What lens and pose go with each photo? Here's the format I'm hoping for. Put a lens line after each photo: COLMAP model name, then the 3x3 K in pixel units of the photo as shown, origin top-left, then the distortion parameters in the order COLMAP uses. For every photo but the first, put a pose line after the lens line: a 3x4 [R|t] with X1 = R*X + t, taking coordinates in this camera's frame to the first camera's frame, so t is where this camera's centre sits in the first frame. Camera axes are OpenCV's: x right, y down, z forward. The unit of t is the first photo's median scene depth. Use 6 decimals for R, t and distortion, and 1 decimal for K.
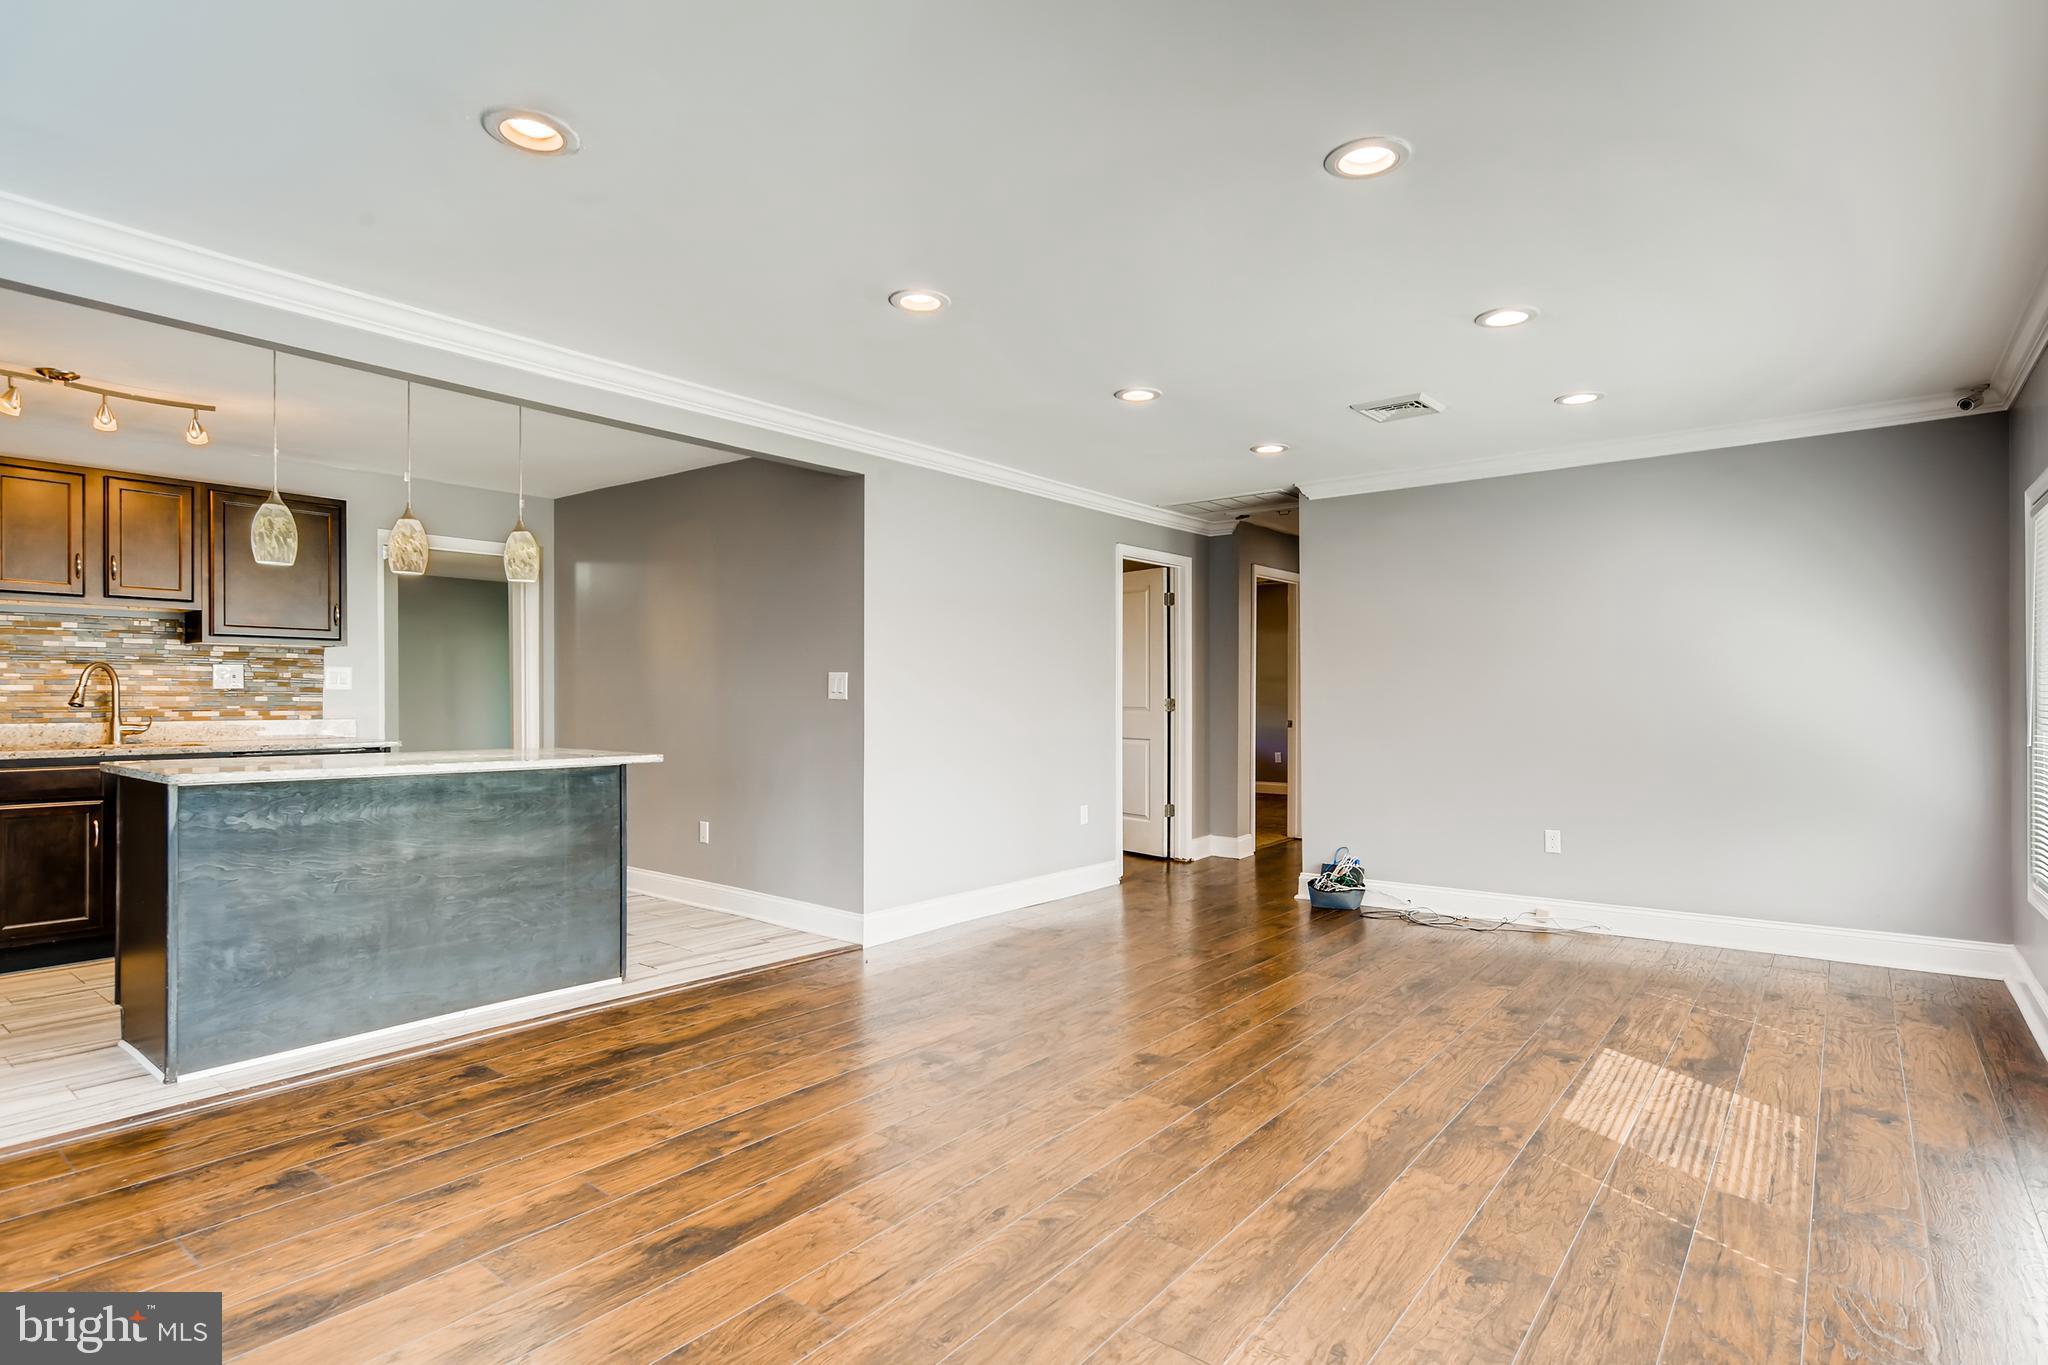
lens RADIAL K [[1034.9, 0, 1035.4], [0, 1034.9, 724.6], [0, 0, 1]] dist [0.003380, 0.000523]
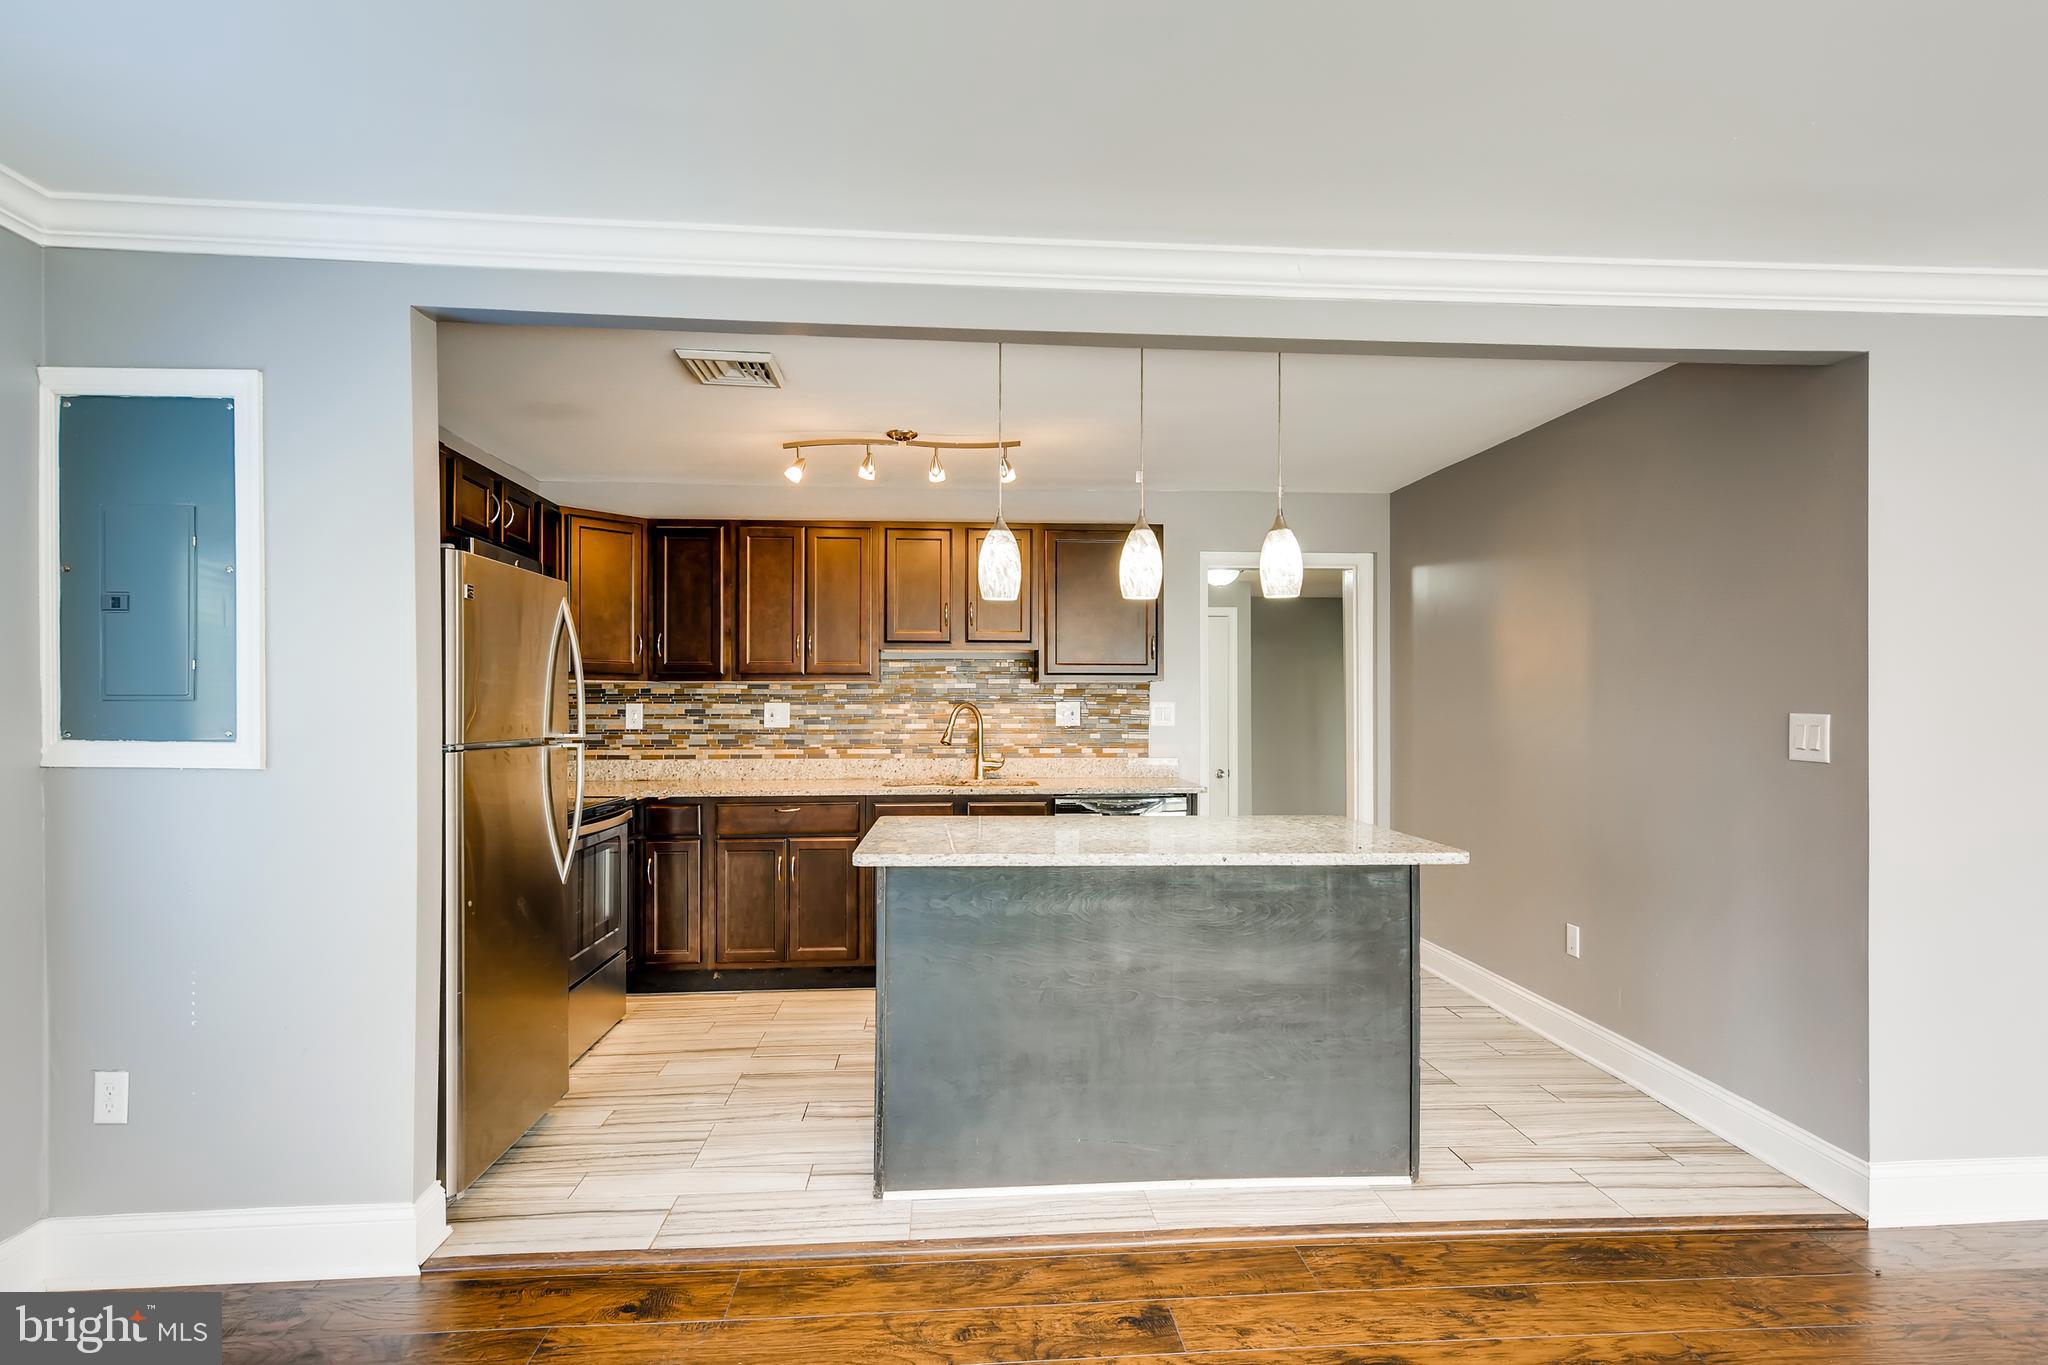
lens RADIAL K [[1050.1, 0, 1032.5], [0, 1050.1, 695.0], [0, 0, 1]] dist [-0.000913, 0.000096]
pose [[0.671974, -0.008169, -0.740529, -0.057557], [-0.019851, 0.999381, -0.029037, -0.039542], [0.740308, 0.034212, 0.671397, 0.336988]]
